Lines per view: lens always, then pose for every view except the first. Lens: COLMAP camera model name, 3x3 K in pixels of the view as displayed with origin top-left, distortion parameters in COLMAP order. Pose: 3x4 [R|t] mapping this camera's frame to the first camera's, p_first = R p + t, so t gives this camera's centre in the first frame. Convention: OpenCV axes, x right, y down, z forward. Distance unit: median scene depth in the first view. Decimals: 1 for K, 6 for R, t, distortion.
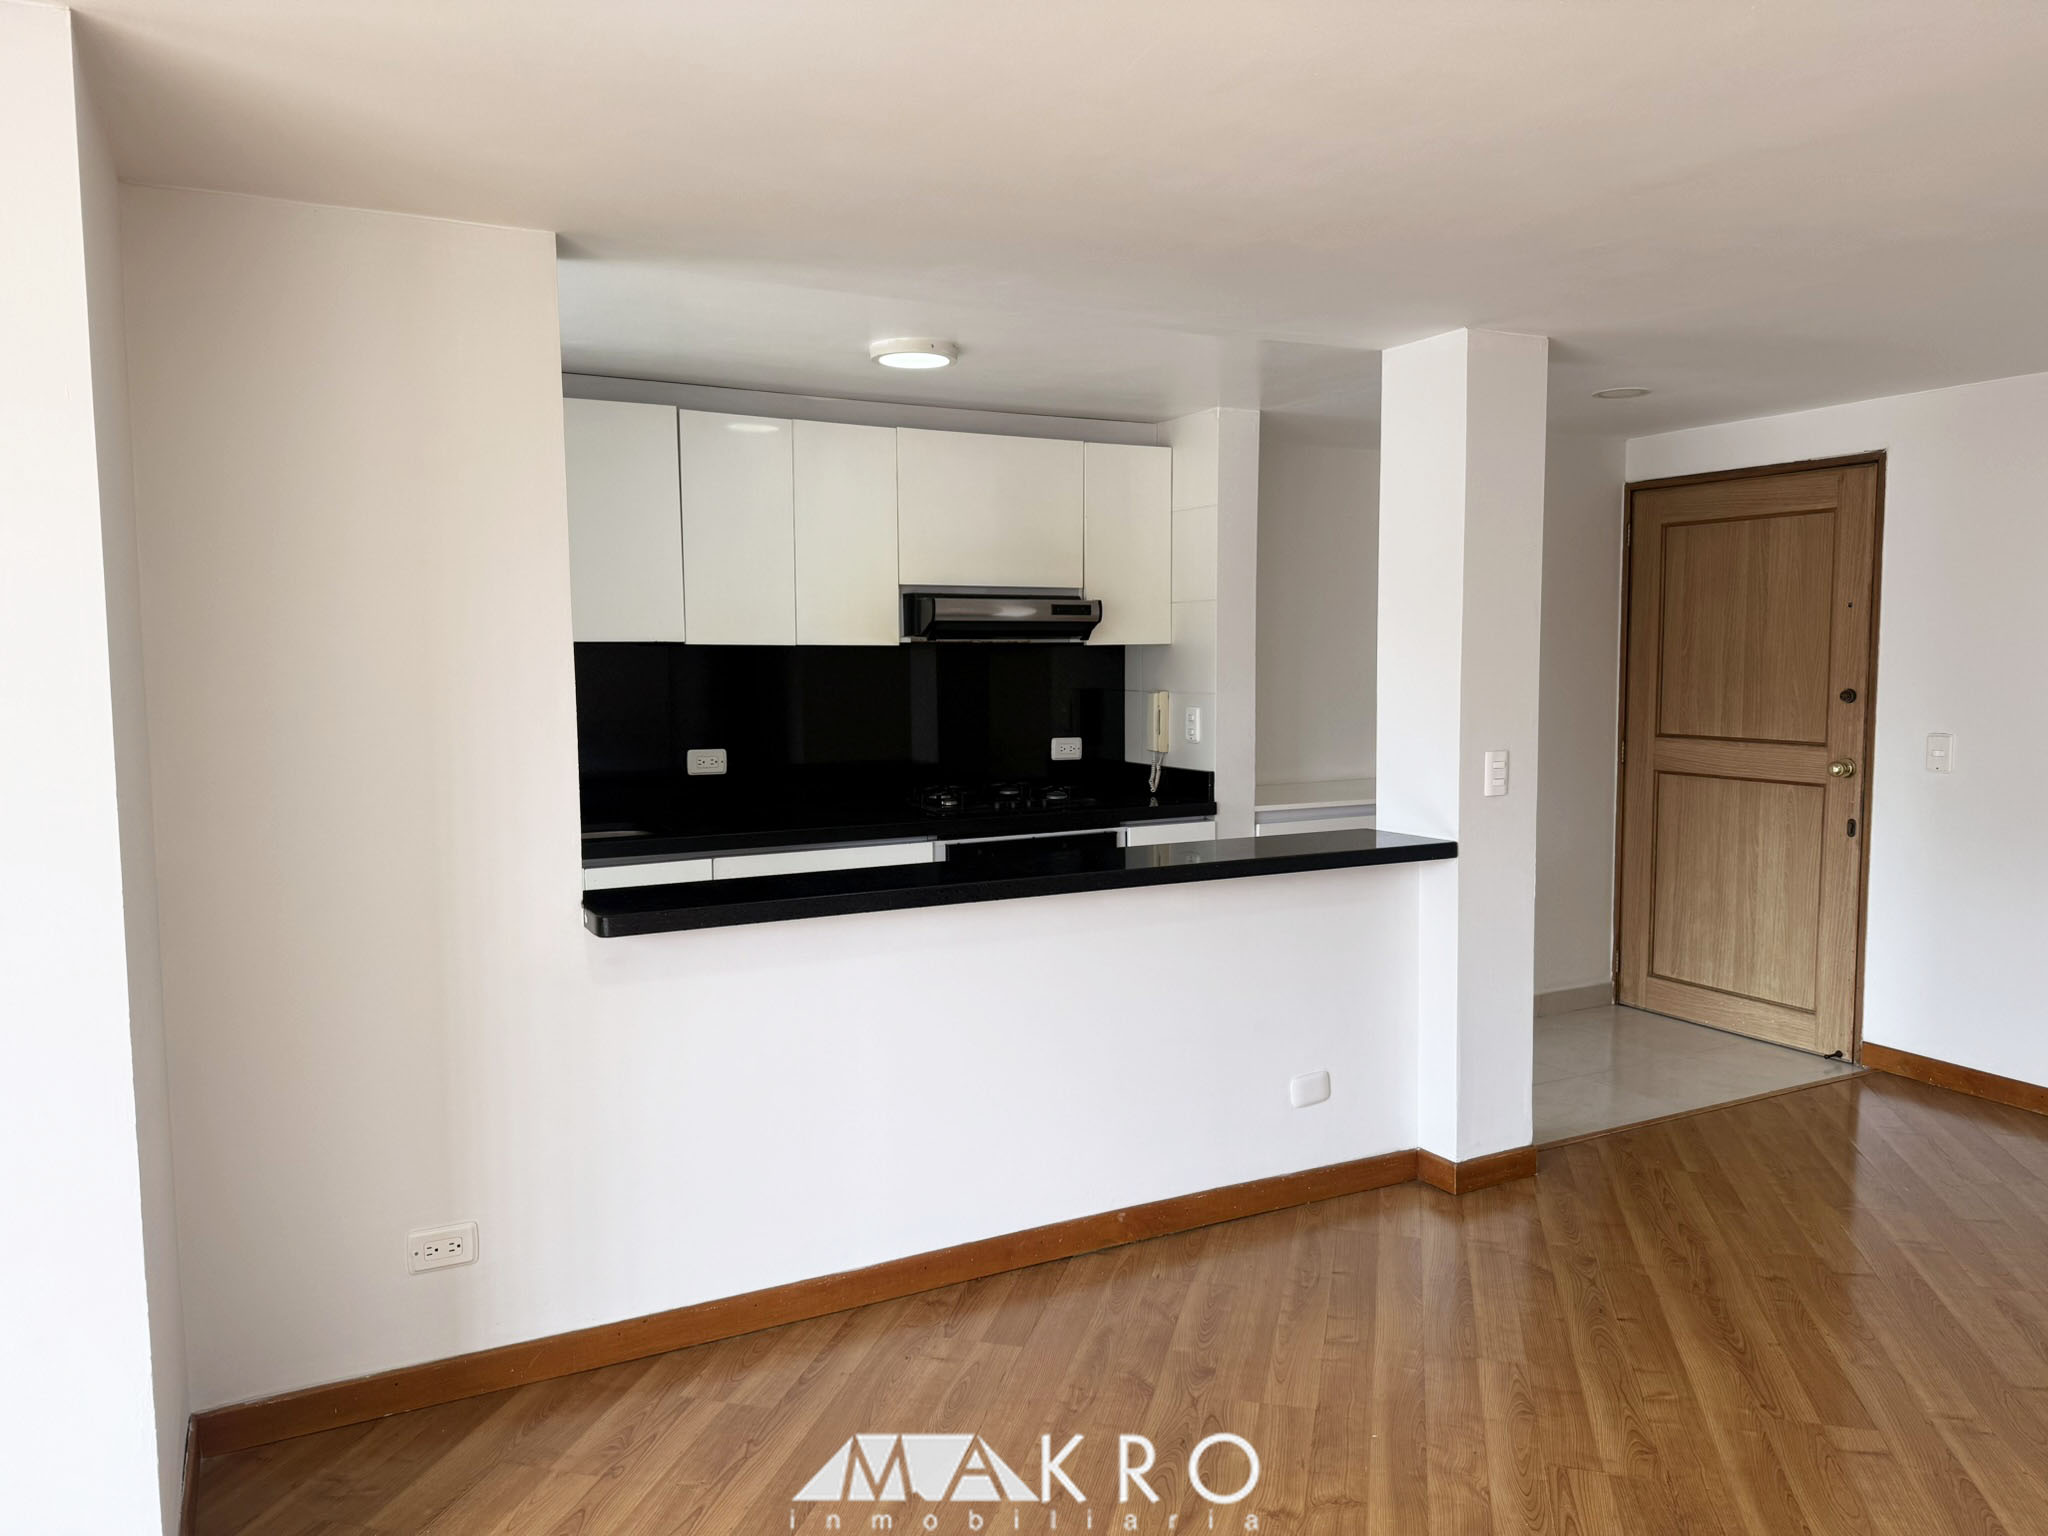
lens RADIAL K [[1461.8, 0, 1029.0], [0, 1461.8, 777.7], [0, 0, 1]] dist [0.069055, -0.075954]
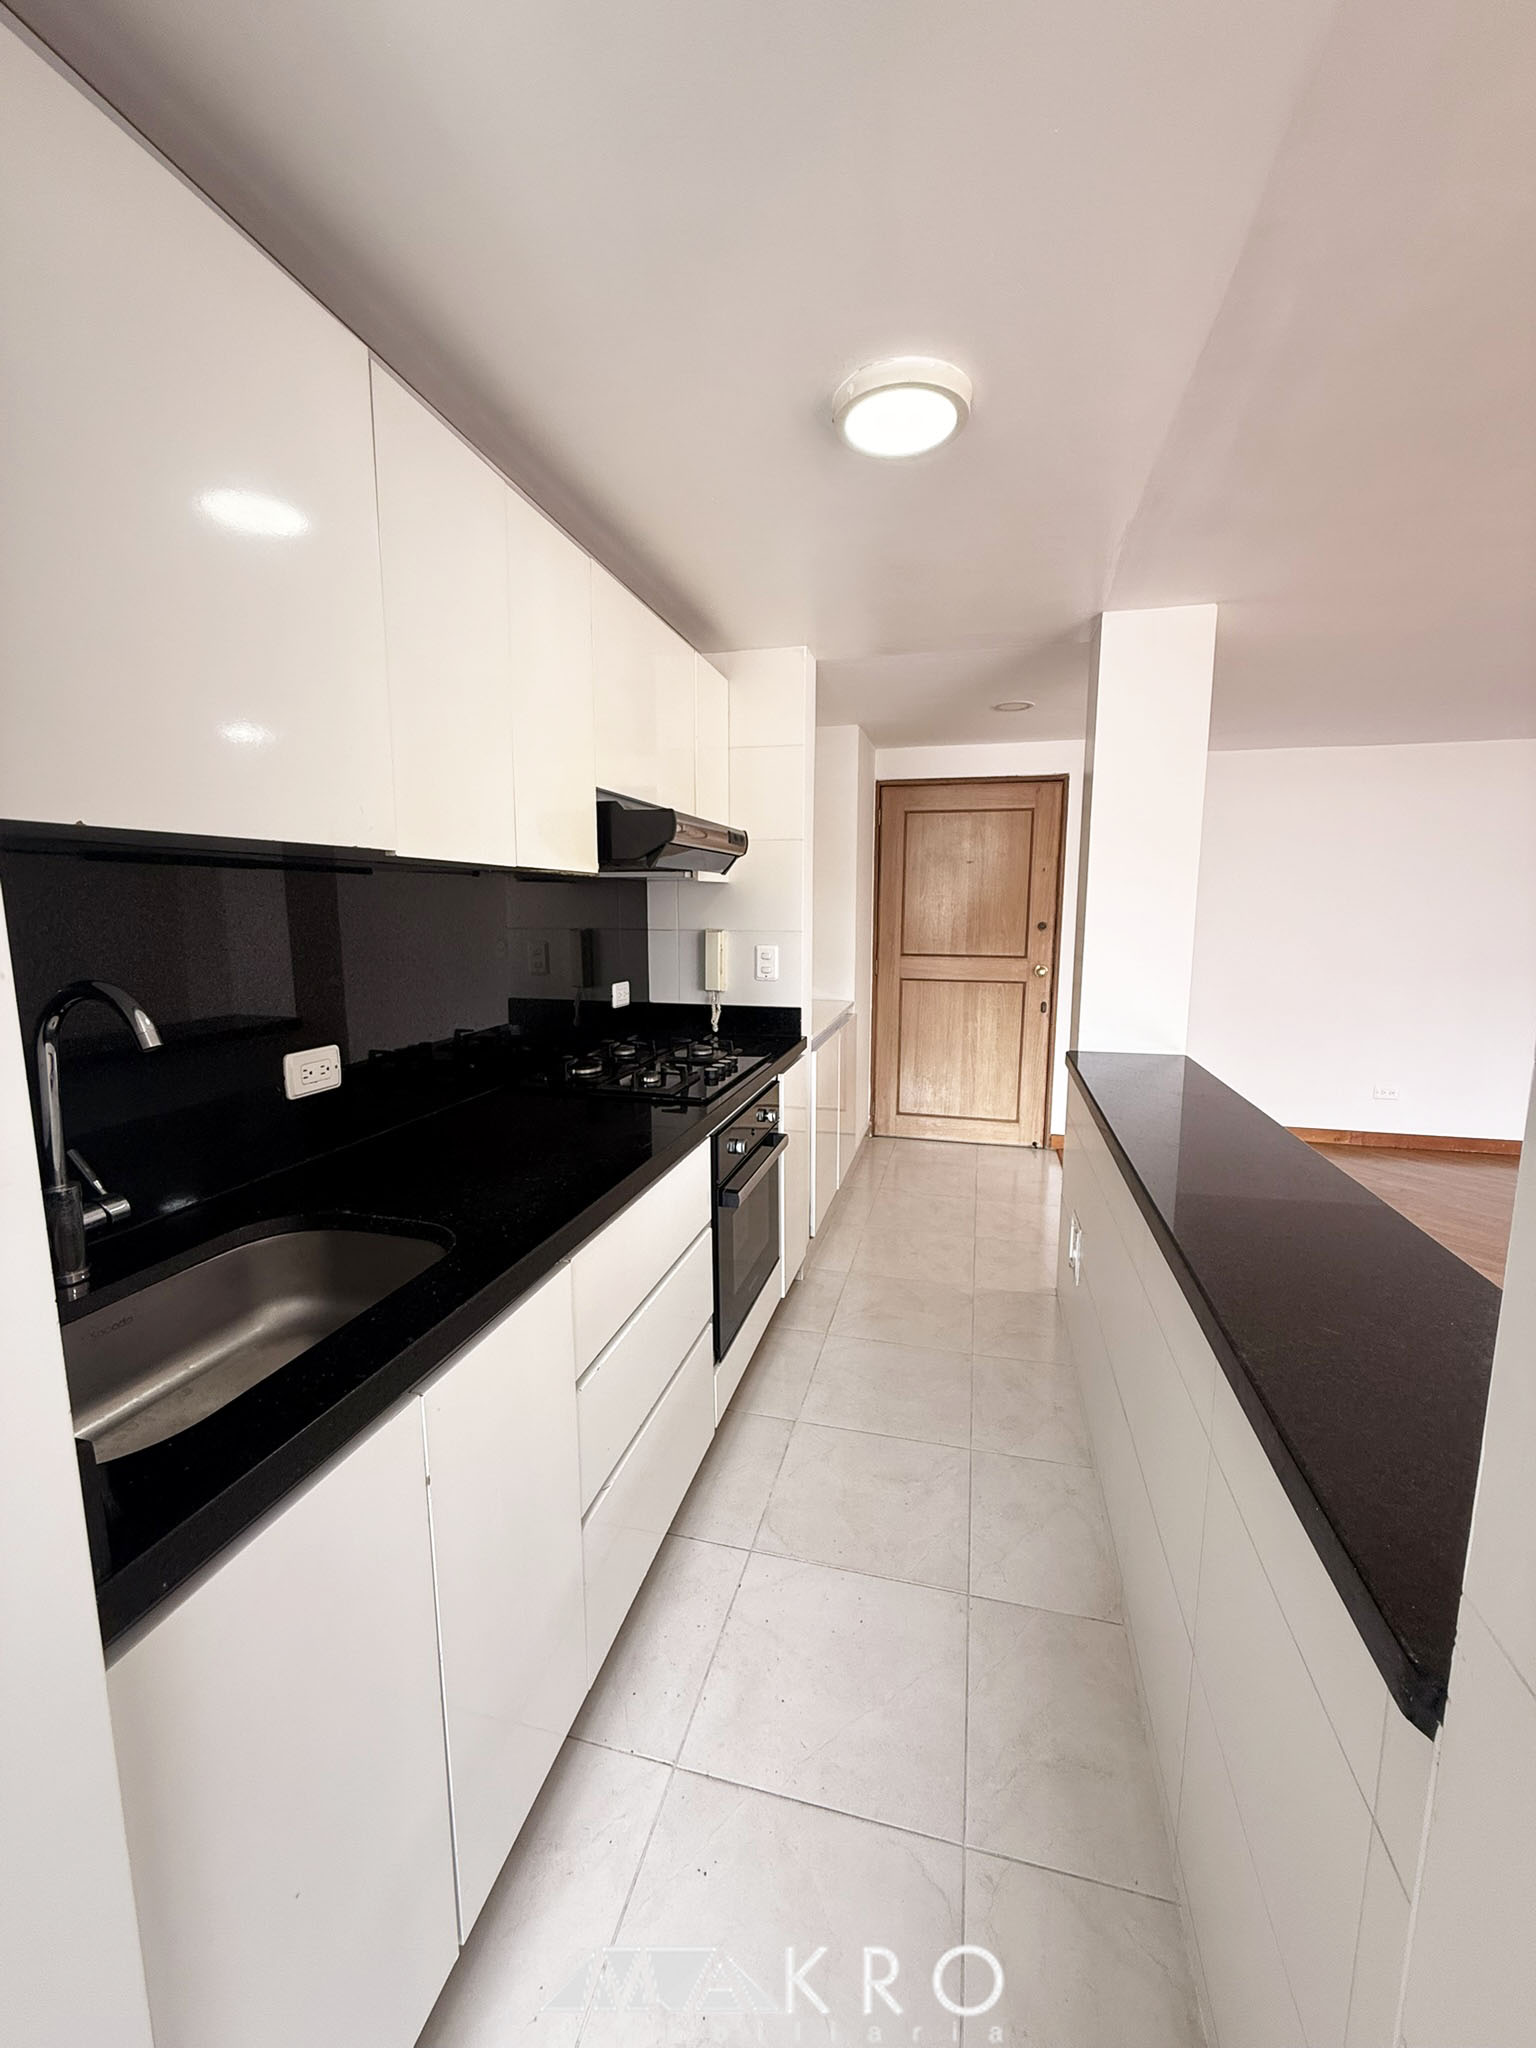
lens RADIAL K [[816.2, 0, 760.5], [0, 816.2, 1017.4], [0, 0, 1]] dist [0.002437, 0.000064]
pose [[0.659152, -0.097494, 0.745663, -0.327059], [0.056737, 0.995182, 0.079965, -0.045182], [-0.749866, -0.010402, 0.661508, 0.639194]]
